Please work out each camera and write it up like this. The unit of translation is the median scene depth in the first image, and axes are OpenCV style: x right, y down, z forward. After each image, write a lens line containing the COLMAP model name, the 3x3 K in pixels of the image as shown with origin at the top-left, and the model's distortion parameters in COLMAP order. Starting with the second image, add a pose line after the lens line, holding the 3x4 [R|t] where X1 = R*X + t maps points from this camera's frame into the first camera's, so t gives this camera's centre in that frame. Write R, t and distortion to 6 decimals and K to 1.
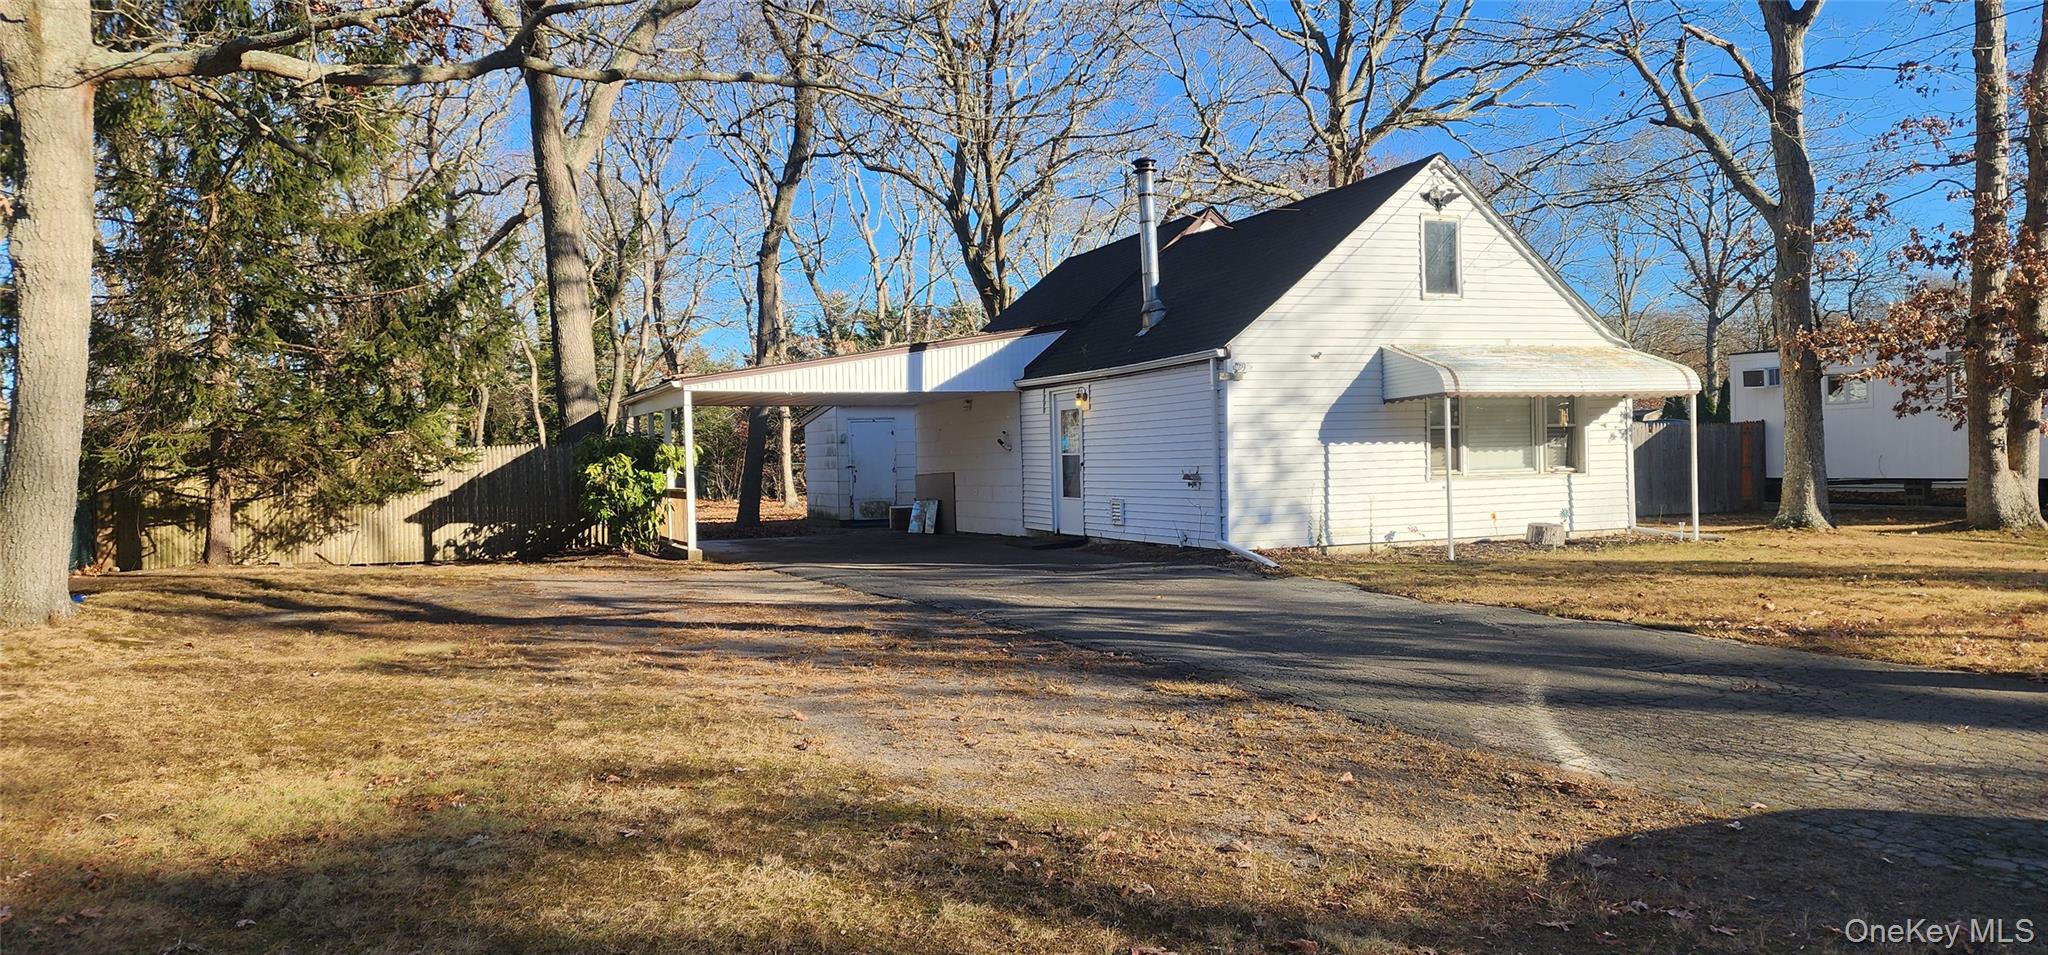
lens RADIAL K [[1263.7, 0, 1019.8], [0, 1263.7, 473.6], [0, 0, 1]] dist [0.010710, -0.017035]
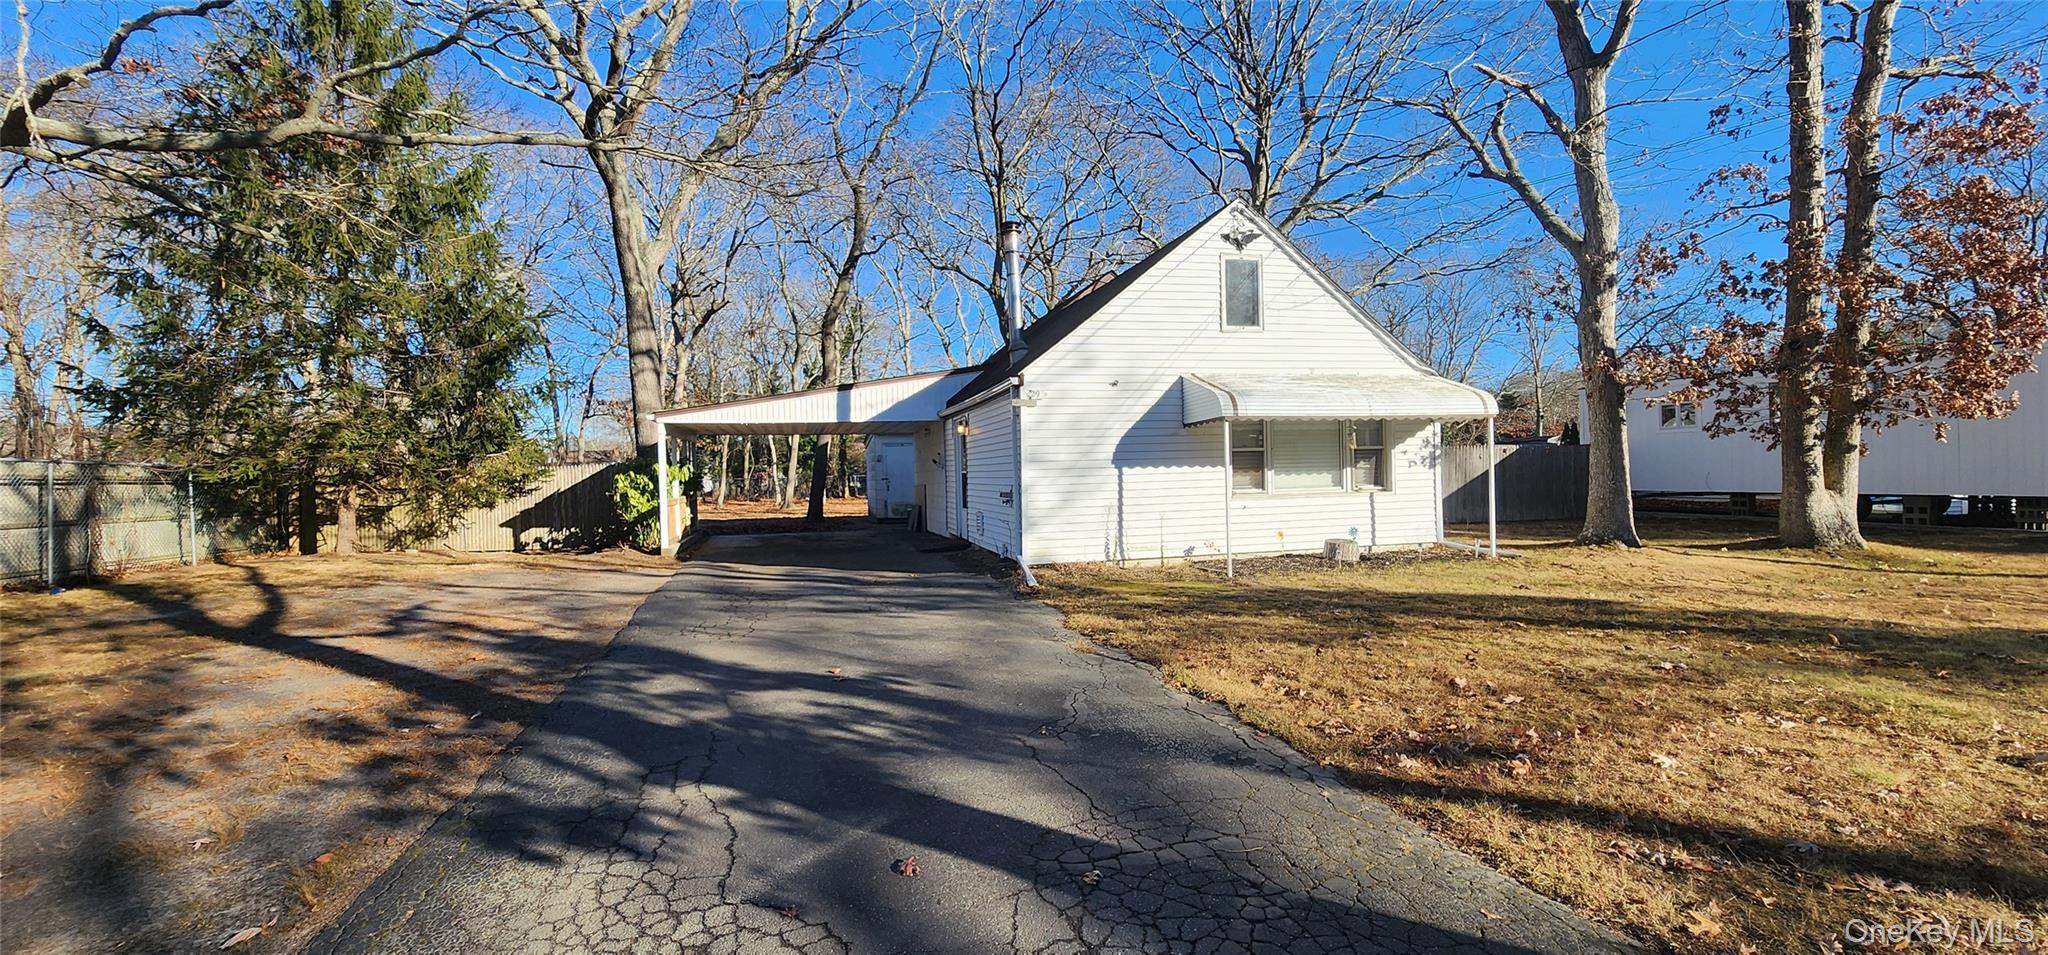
lens RADIAL K [[824.0, 0, 1021.9], [0, 824.0, 475.6], [0, 0, 1]] dist [0.000183, 0.001668]
pose [[0.993473, 0.000190, -0.114069, 0.210260], [-0.000829, 0.999984, -0.005551, -0.009666], [0.114066, 0.005610, 0.993457, 0.258539]]
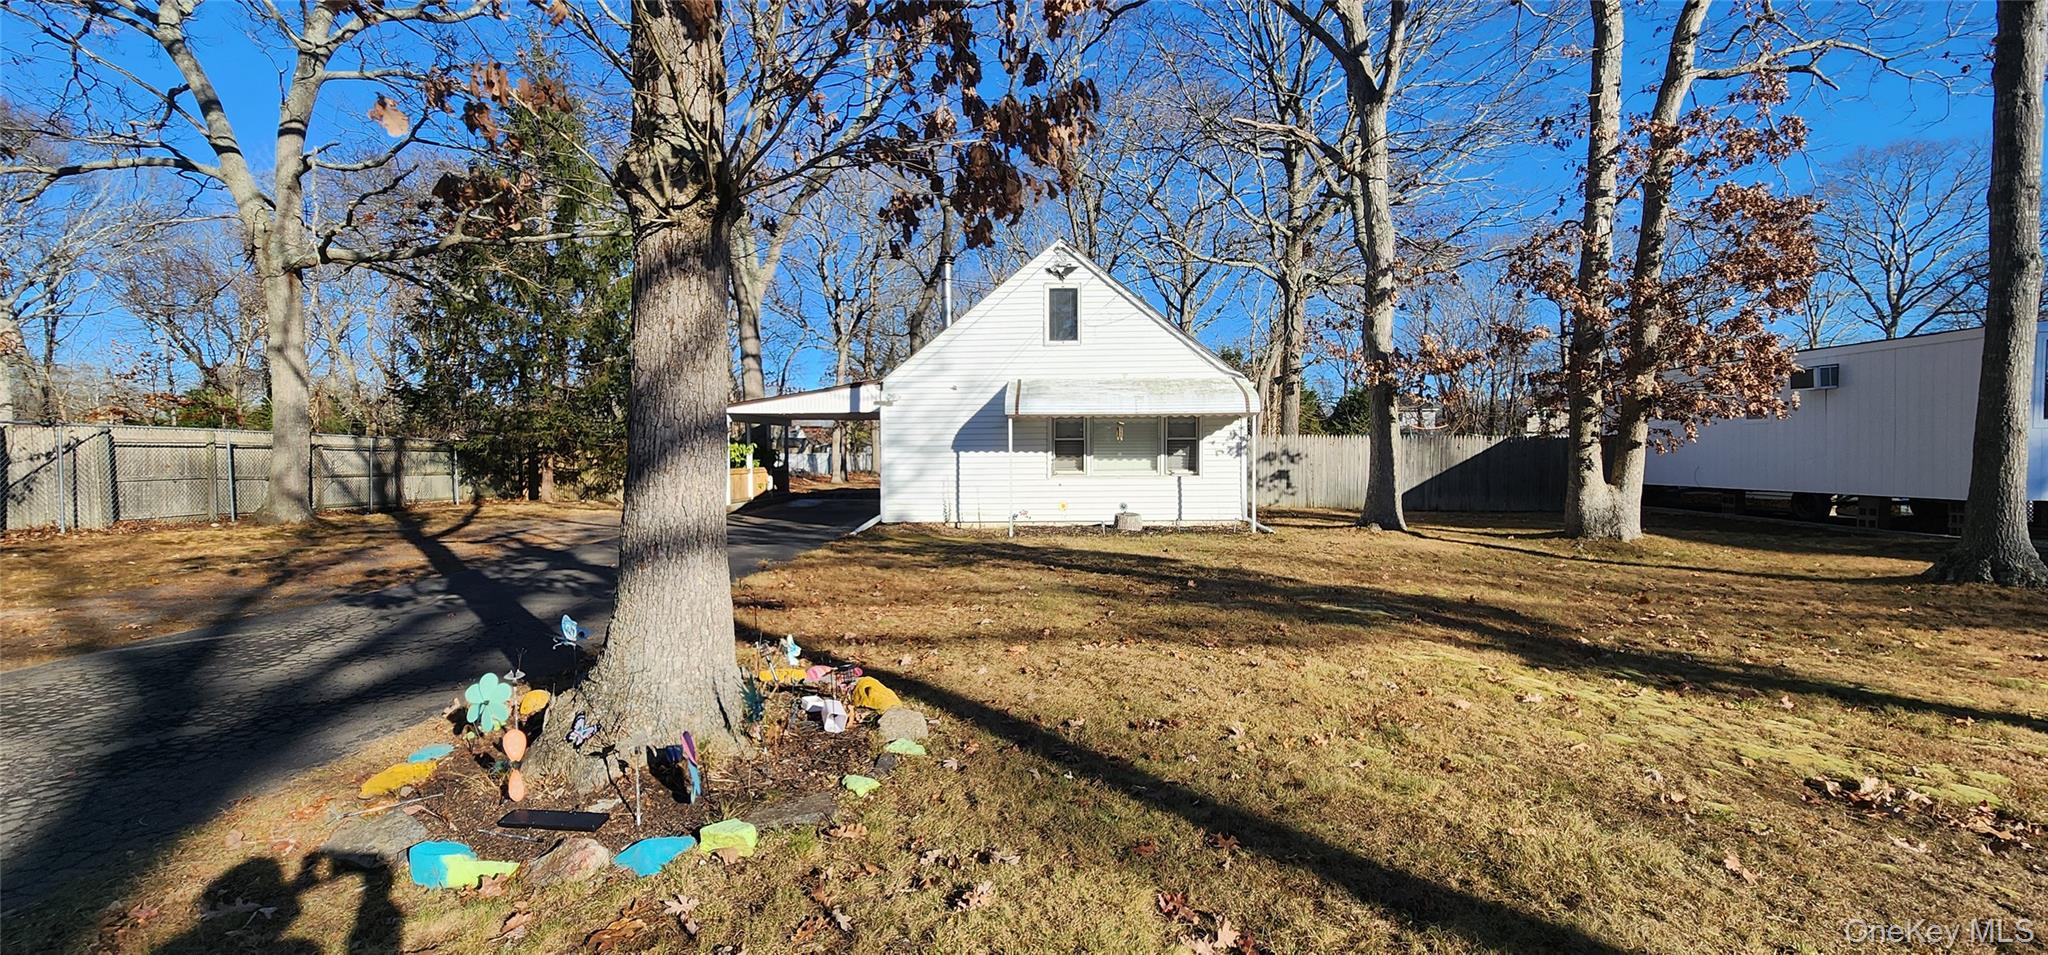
lens RADIAL K [[824.0, 0, 1022.1], [0, 824.0, 479.6], [0, 0, 1]] dist [0.000183, 0.001668]
pose [[0.919008, 0.030208, -0.393079, 0.601385], [-0.020684, 0.999381, 0.028443, -0.016378], [0.393695, -0.018009, 0.919065, 0.153648]]
